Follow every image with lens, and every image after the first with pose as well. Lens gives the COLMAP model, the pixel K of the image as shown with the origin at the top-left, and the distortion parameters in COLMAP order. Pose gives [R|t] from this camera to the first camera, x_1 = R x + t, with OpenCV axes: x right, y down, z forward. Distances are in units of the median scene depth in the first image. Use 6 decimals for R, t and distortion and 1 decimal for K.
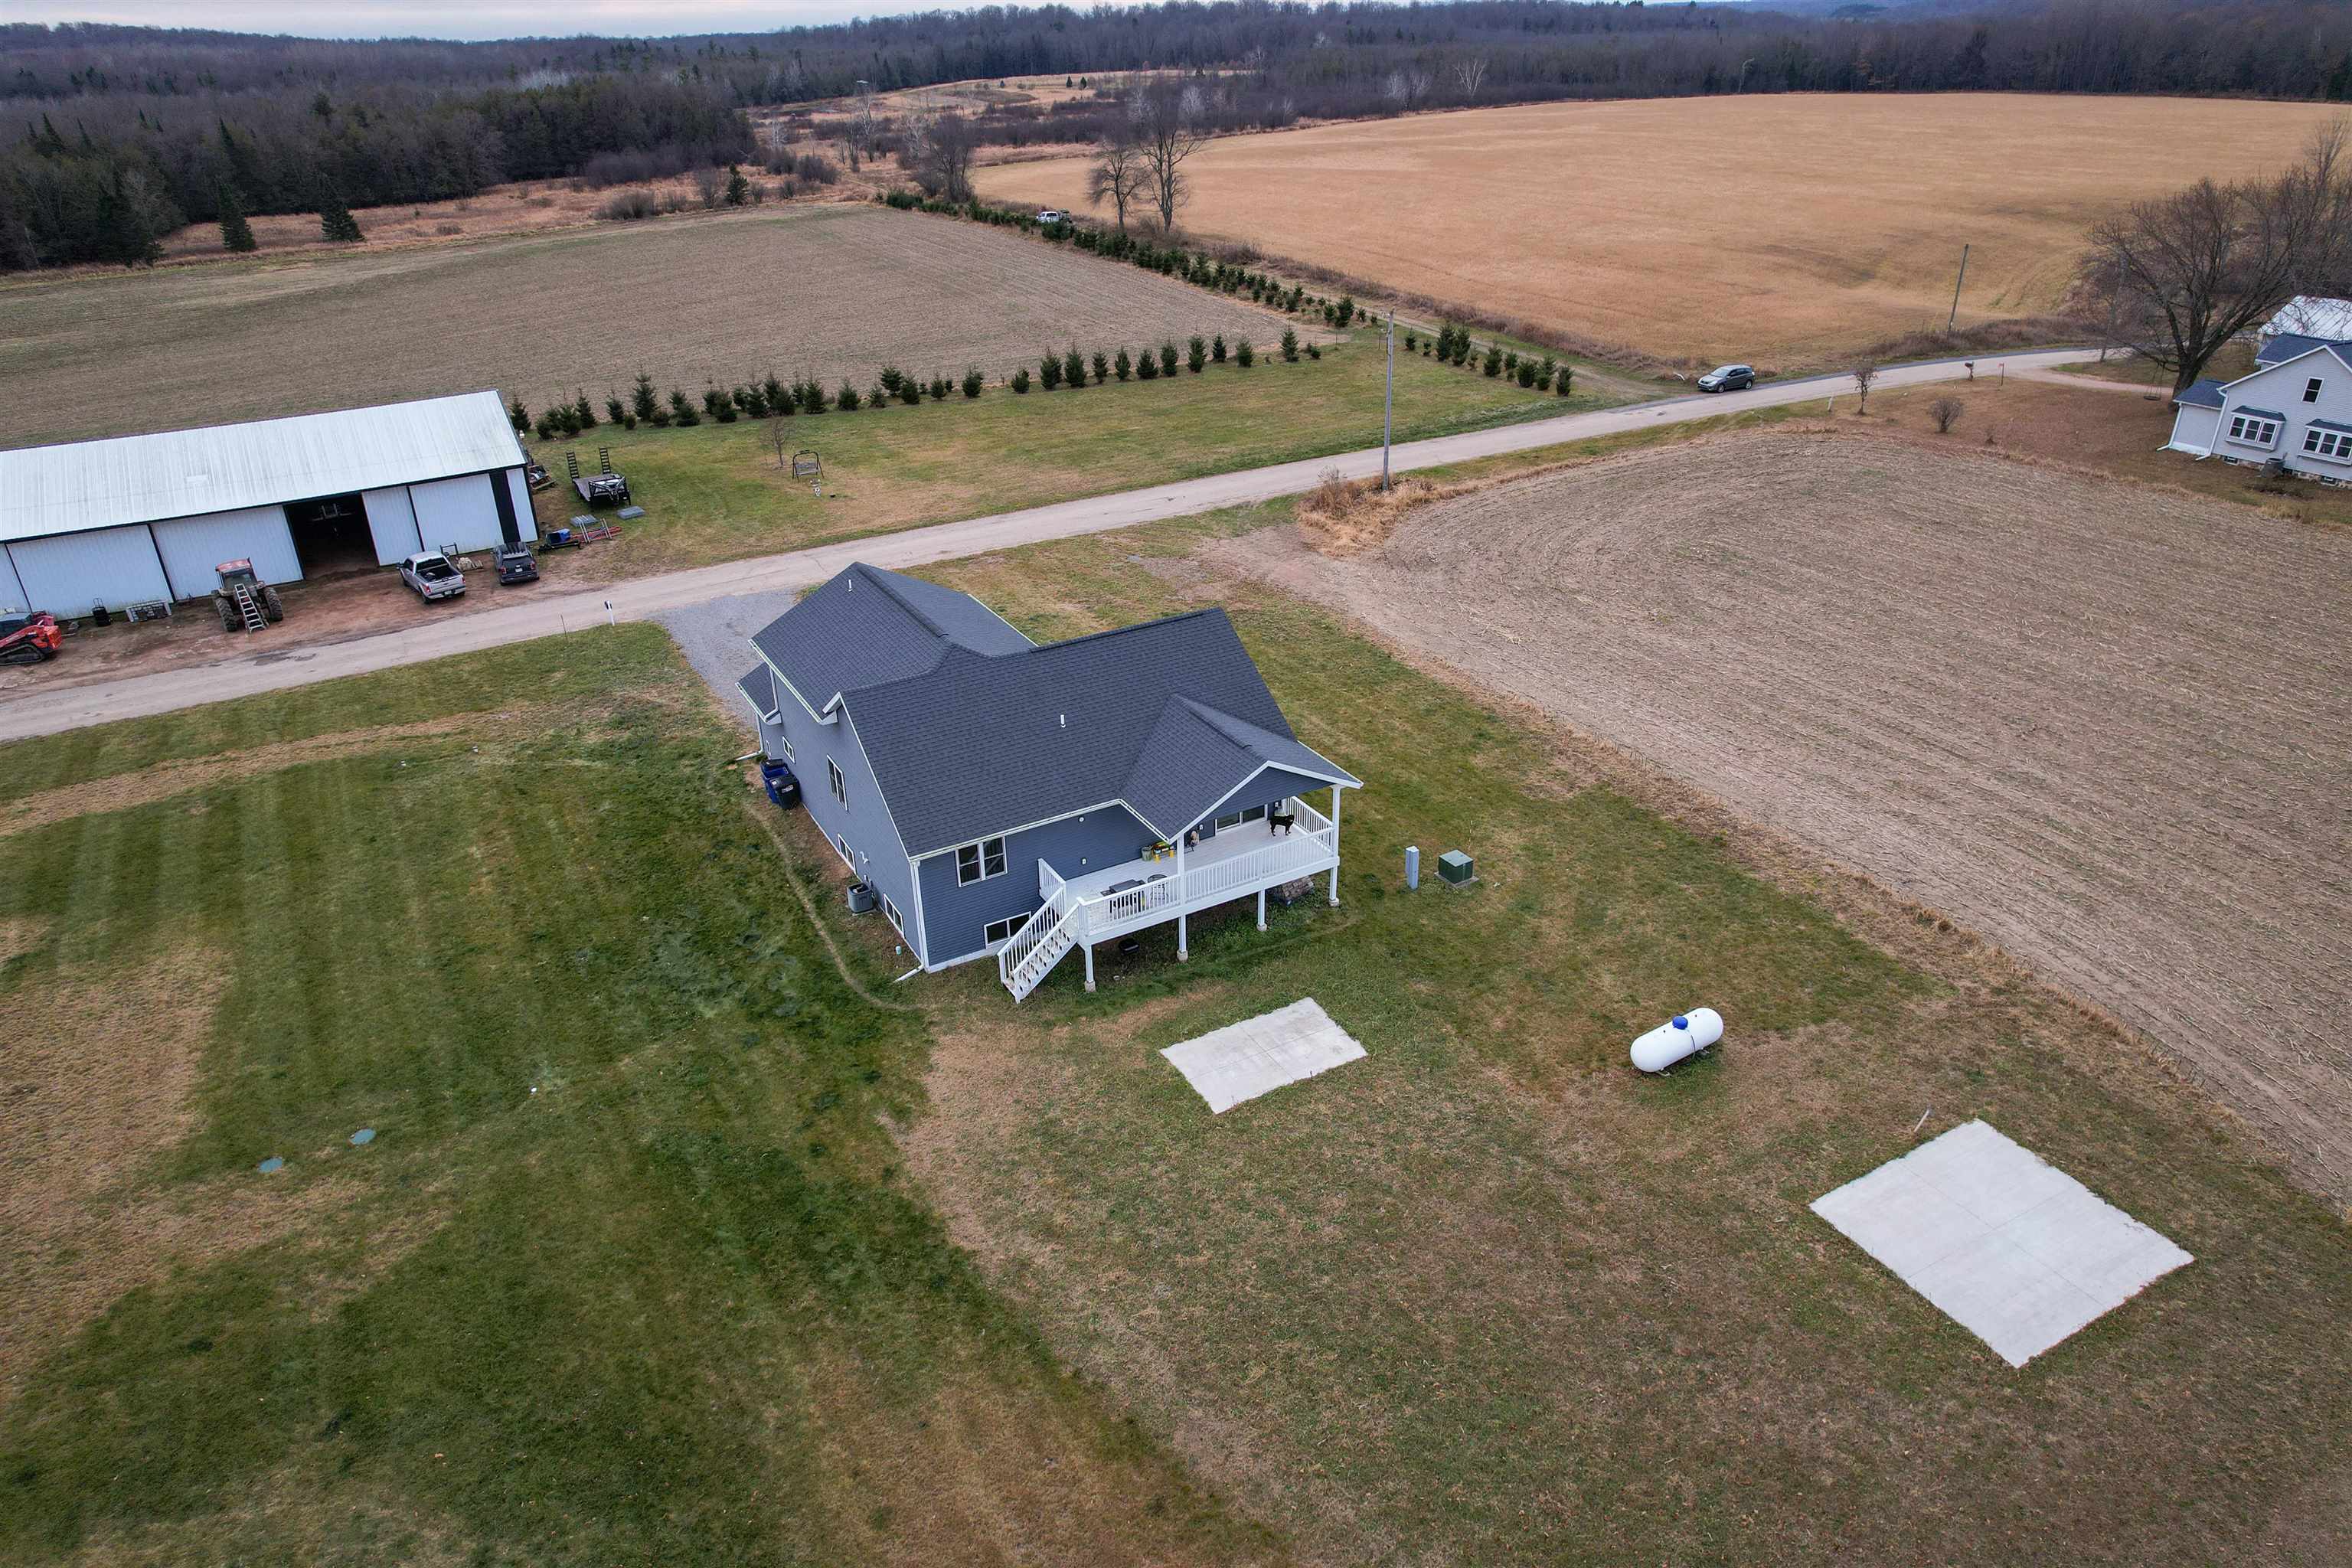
lens RADIAL K [[1489.3, 0, 1155.0], [0, 1489.3, 781.9], [0, 0, 1]] dist [-0.048448, -0.000853]
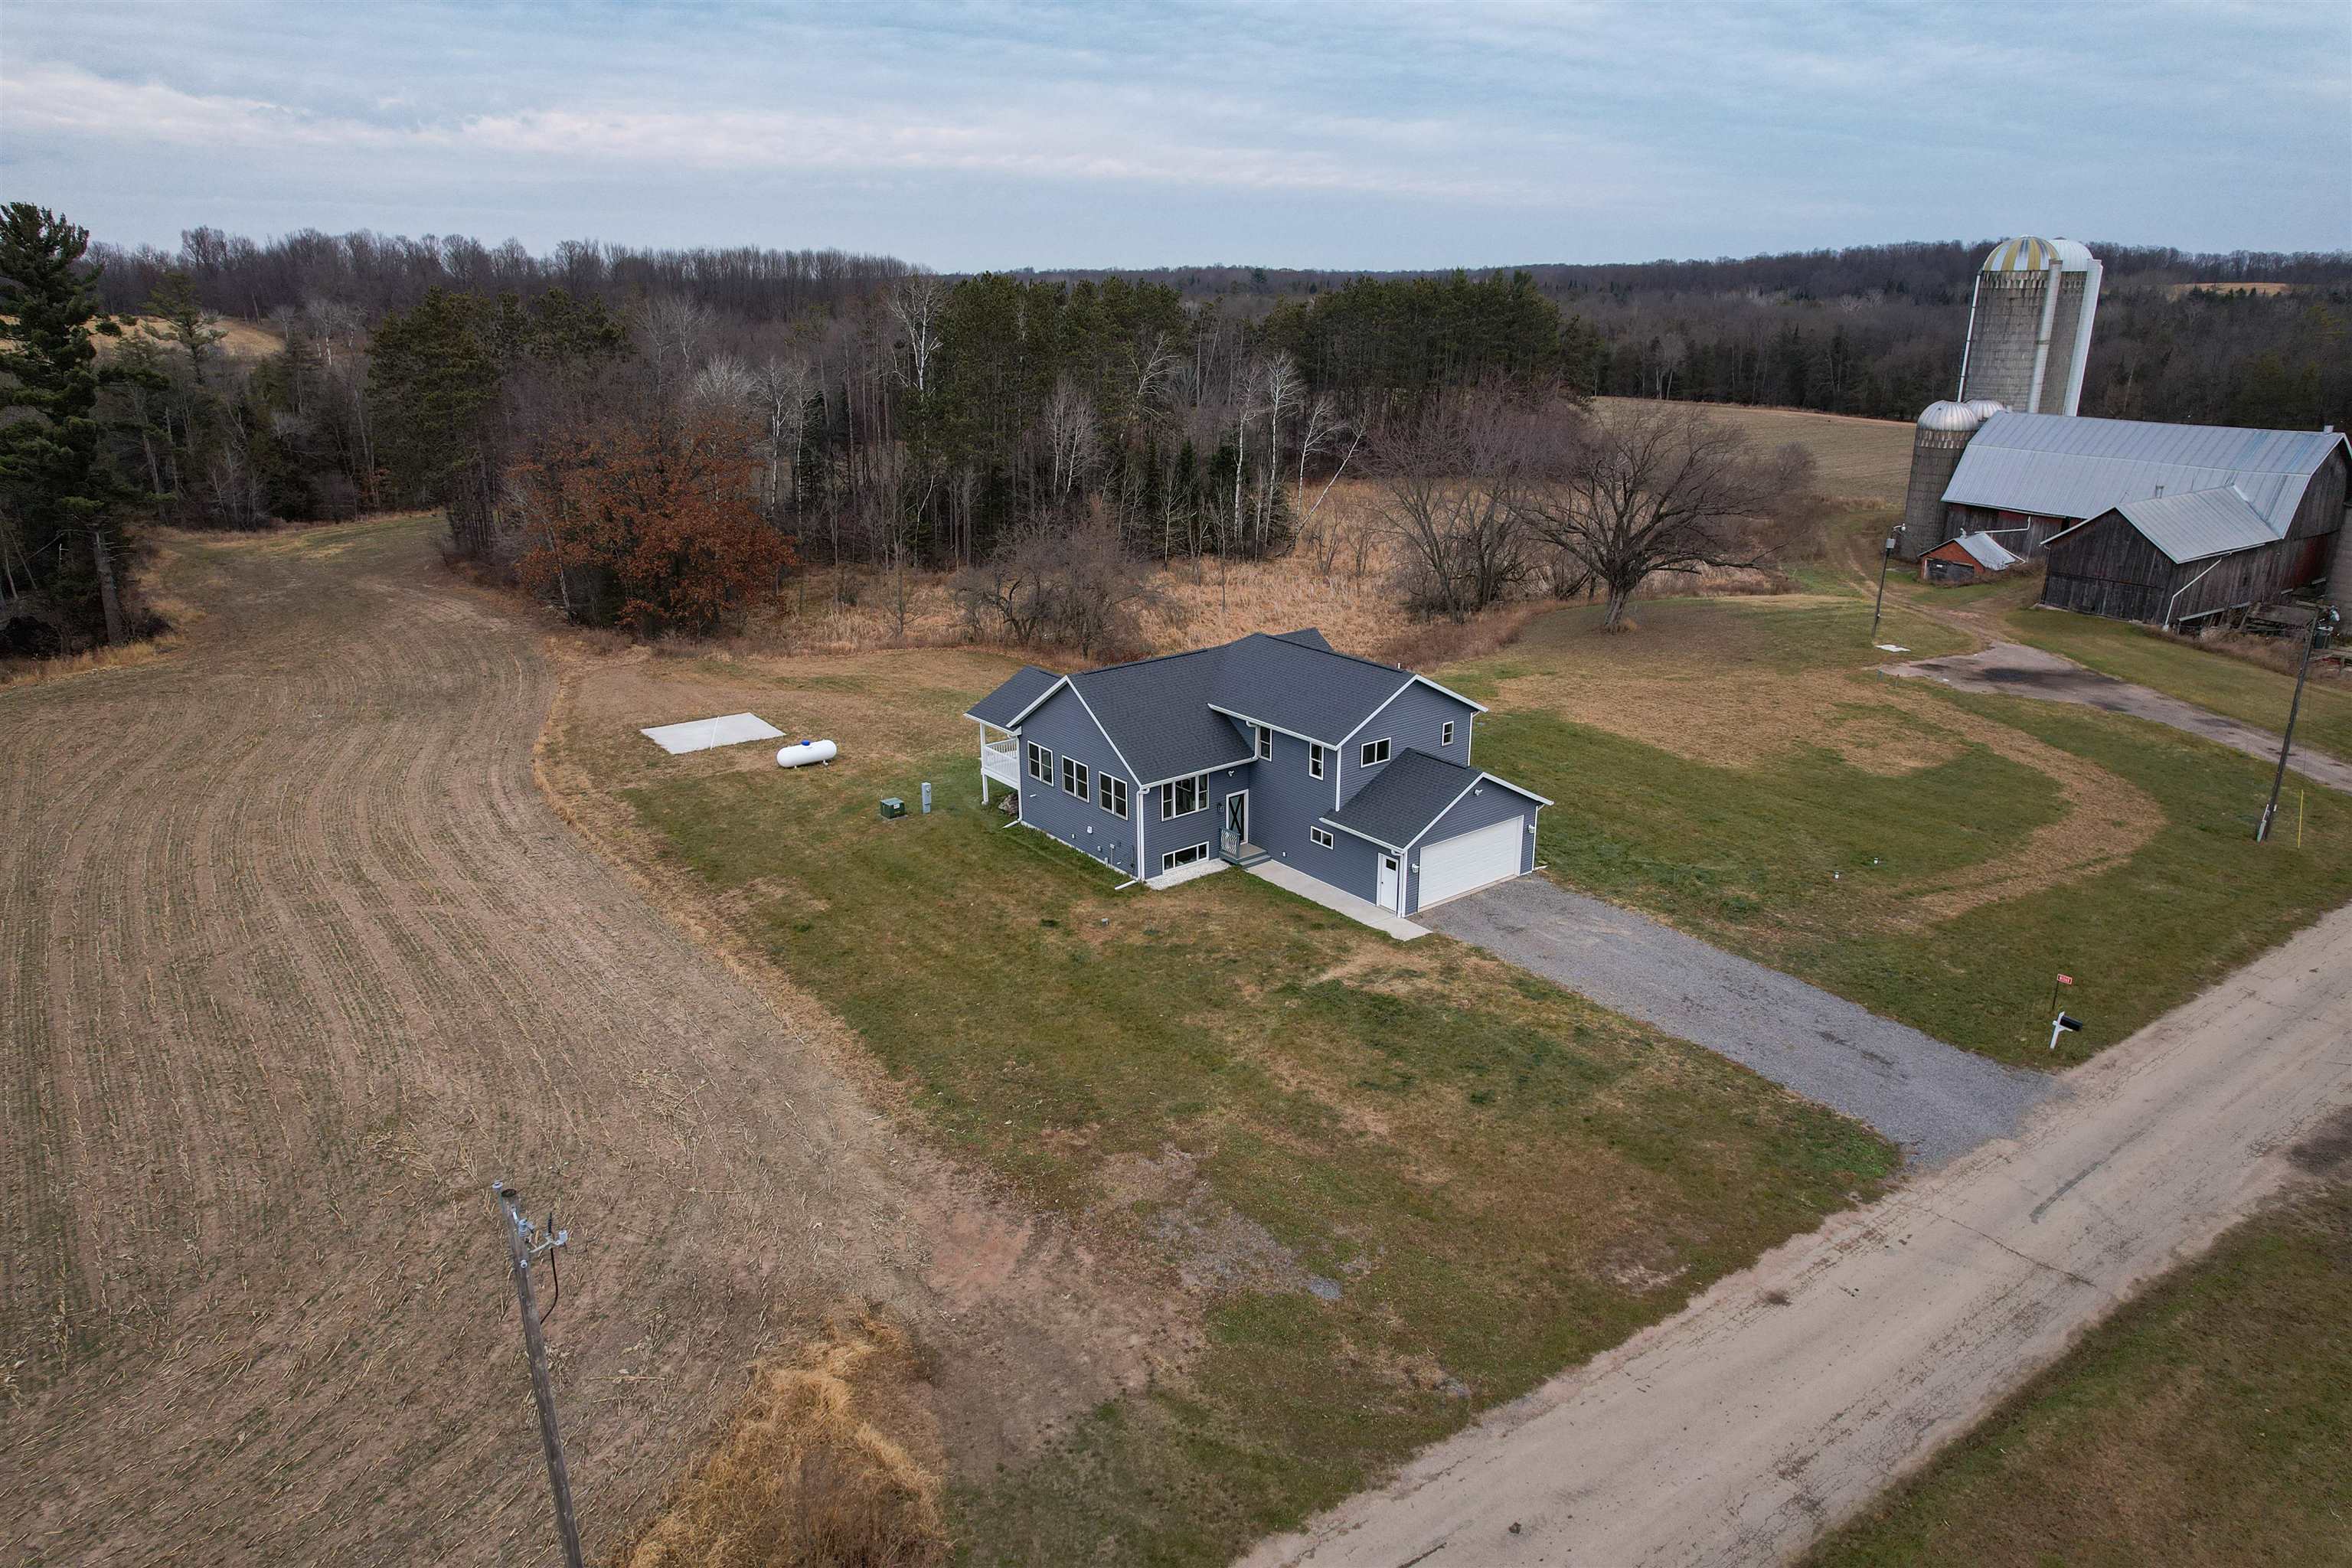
lens RADIAL K [[1521.9, 0, 1165.9], [0, 1521.9, 773.8], [0, 0, 1]] dist [-0.092270, 0.088100]
pose [[-0.988474, 0.078644, -0.129360, 0.099367], [-0.036959, 0.703272, 0.709960, -0.715778], [0.146809, 0.706558, -0.692260, 1.478624]]
